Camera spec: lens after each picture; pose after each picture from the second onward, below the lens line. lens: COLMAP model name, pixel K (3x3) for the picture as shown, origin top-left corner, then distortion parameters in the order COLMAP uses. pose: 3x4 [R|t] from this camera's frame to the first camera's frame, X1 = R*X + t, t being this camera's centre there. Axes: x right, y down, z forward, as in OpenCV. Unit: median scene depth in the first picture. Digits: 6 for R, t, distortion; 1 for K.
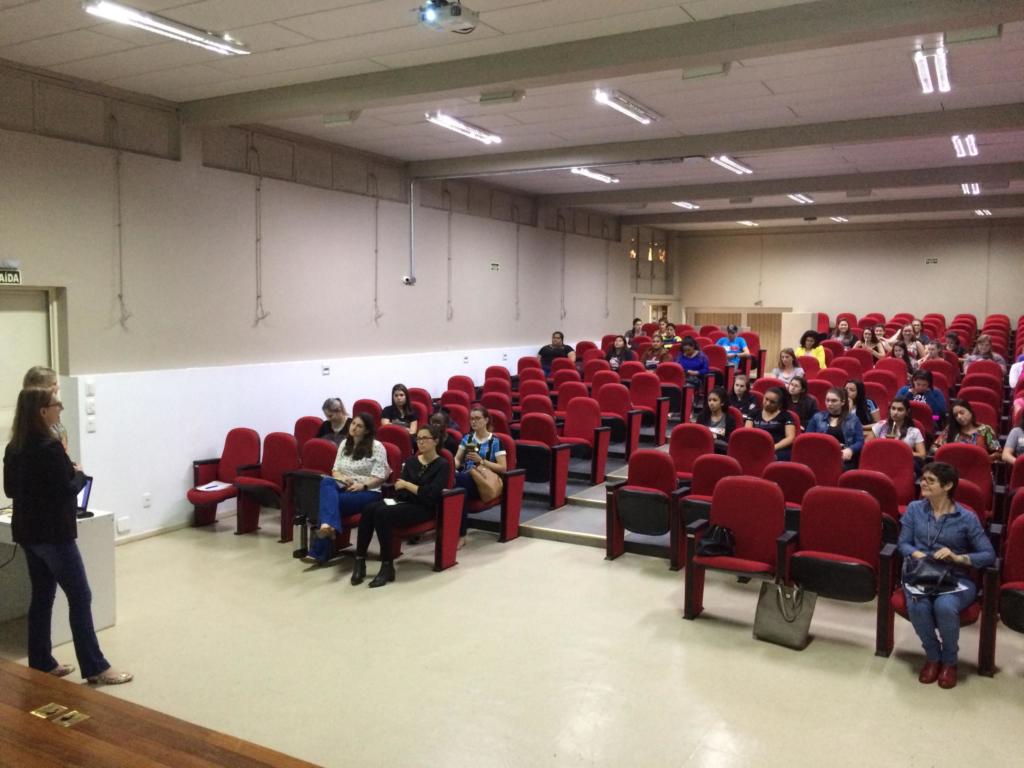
lens RADIAL K [[875.8, 0, 512.0], [0, 875.8, 384.0], [0, 0, 1]] dist [0.037449, 0.004665]
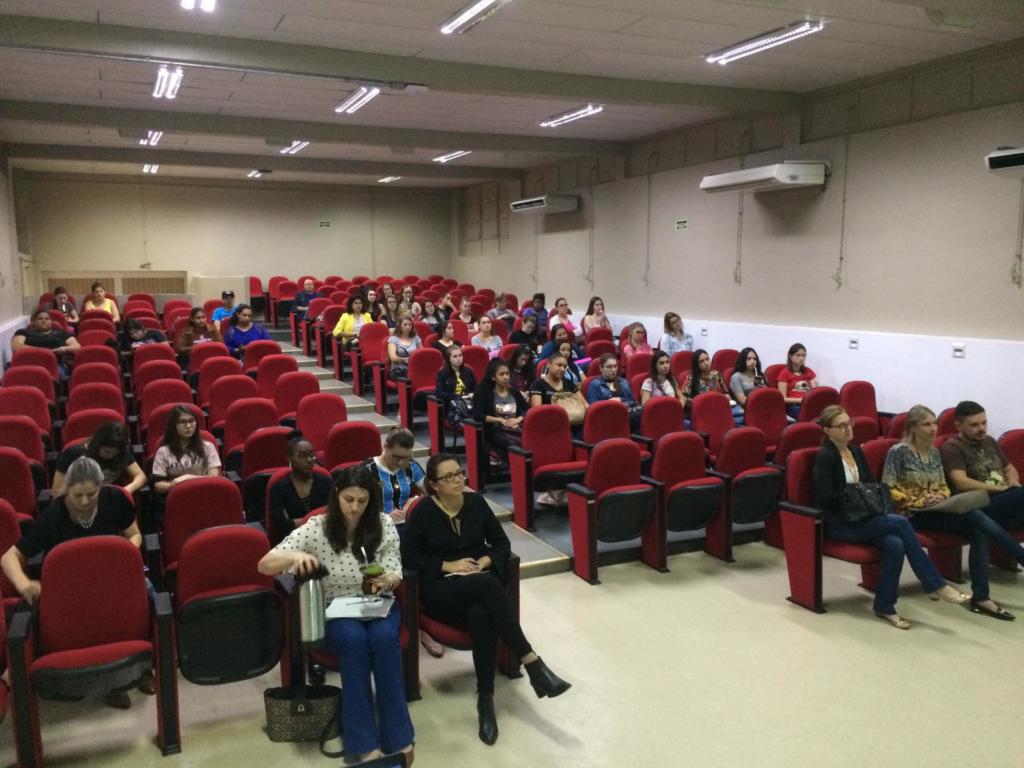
lens RADIAL K [[875.8, 0, 512.0], [0, 875.8, 384.0], [0, 0, 1]] dist [0.037449, 0.004665]
pose [[0.599273, -0.112499, 0.792601, -0.218381], [0.079777, 0.993541, 0.080701, -0.020954], [-0.796560, 0.014869, 0.604376, 0.225413]]
